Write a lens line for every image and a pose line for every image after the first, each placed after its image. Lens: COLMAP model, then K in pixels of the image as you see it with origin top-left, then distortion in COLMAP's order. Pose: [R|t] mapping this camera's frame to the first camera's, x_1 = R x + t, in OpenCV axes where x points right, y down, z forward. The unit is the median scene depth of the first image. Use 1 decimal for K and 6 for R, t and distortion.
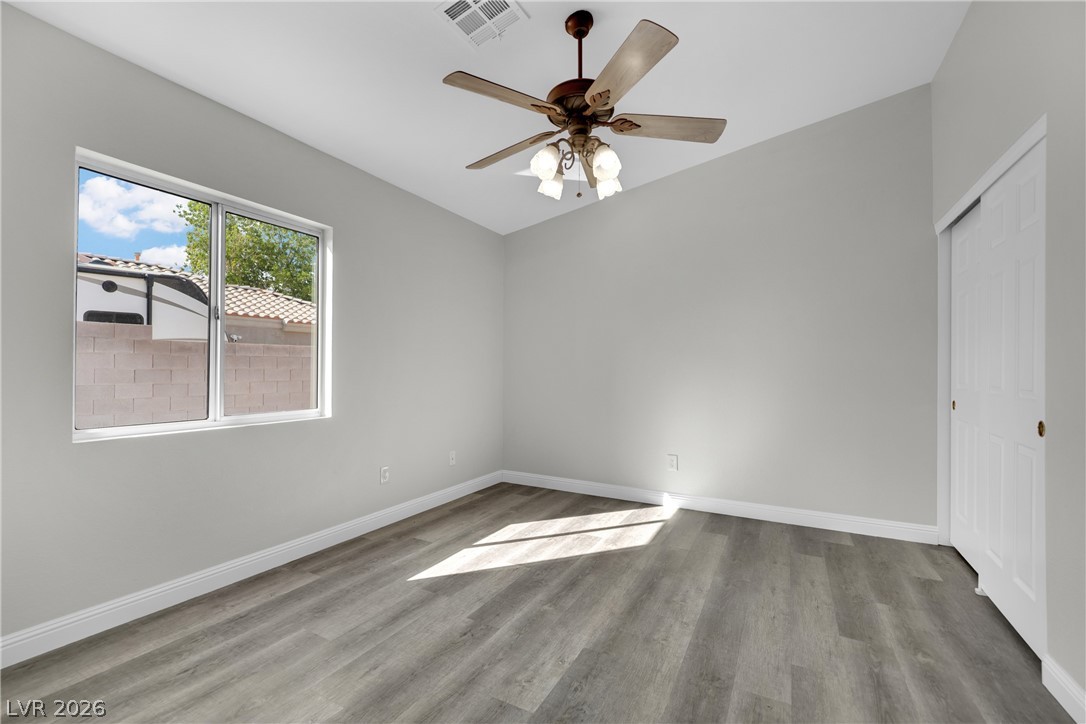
lens RADIAL K [[452.6, 0, 539.9], [0, 452.6, 362.8], [0, 0, 1]] dist [-0.019249, -0.000019]
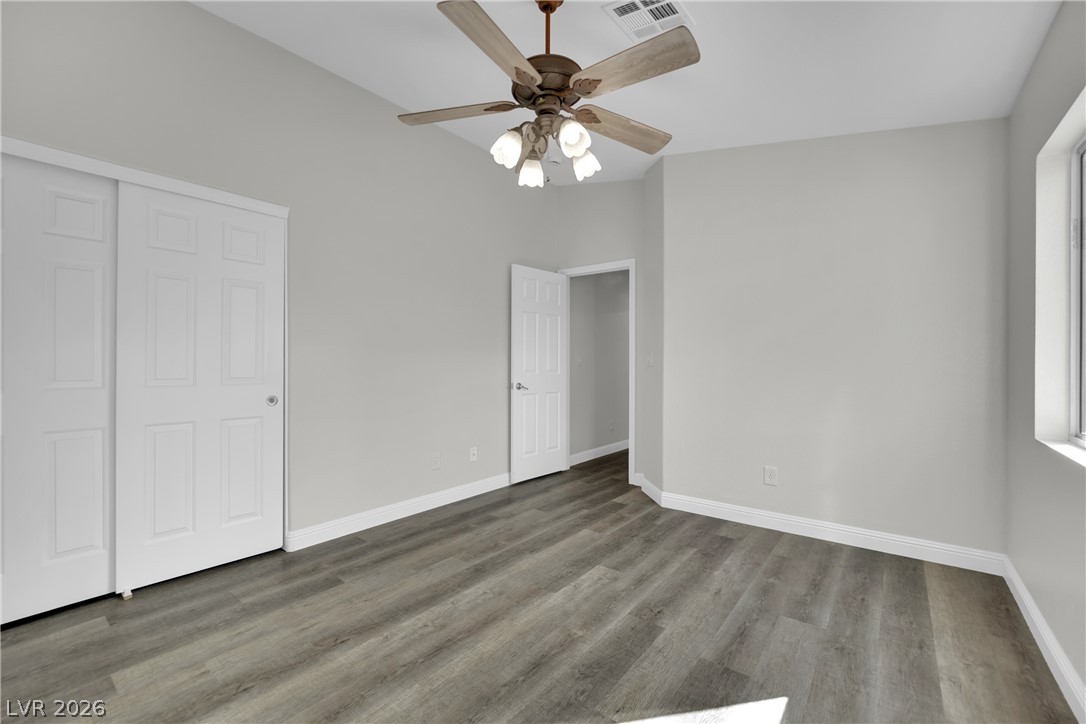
lens RADIAL K [[452.6, 0, 539.9], [0, 452.6, 362.8], [0, 0, 1]] dist [-0.019249, -0.000019]
pose [[-0.985744, -0.006026, 0.168142, -0.058142], [-0.009567, 0.999749, -0.020259, 0.023532], [-0.167977, -0.021578, -0.985555, 2.014531]]
